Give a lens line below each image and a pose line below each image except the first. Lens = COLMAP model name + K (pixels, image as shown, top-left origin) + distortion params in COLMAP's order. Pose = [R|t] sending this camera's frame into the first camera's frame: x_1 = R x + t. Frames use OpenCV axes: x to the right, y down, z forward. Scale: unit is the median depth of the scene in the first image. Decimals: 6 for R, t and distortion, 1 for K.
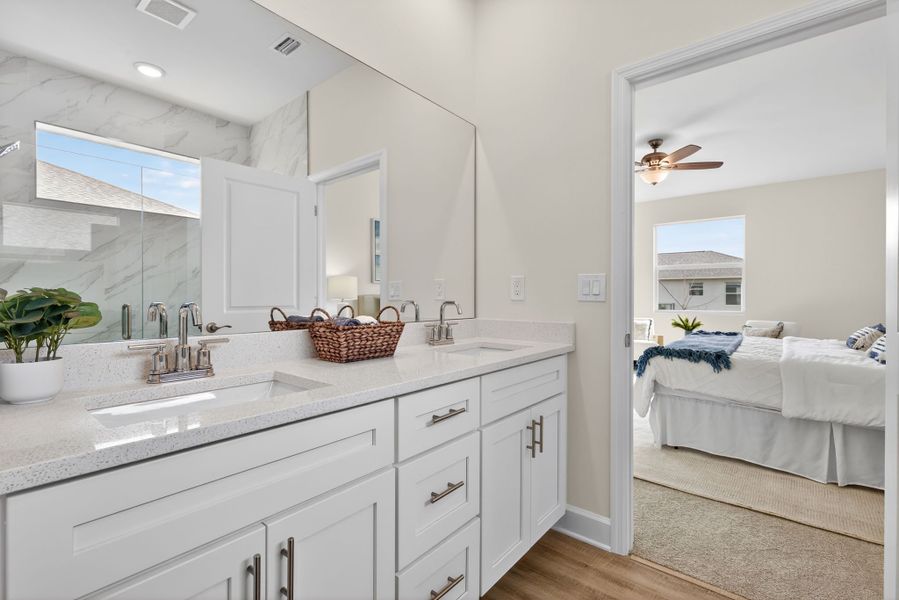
lens RADIAL K [[382.4, 0, 449.5], [0, 382.4, 300.0], [0, 0, 1]] dist [0.014400, -0.000236]
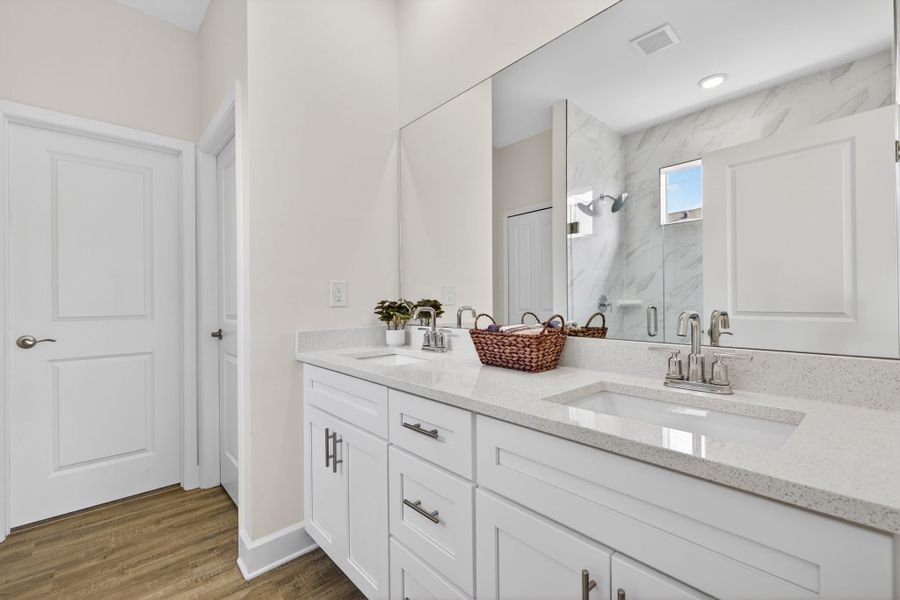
lens RADIAL K [[423.0, 0, 450.0], [0, 423.0, 300.0], [0, 0, 1]] dist [-0.000019, -0.000110]
pose [[-0.144240, -0.007844, -0.989512, 0.997137], [-0.013332, 0.999893, -0.005983, -0.011187], [0.989453, 0.012329, -0.144329, 1.200217]]
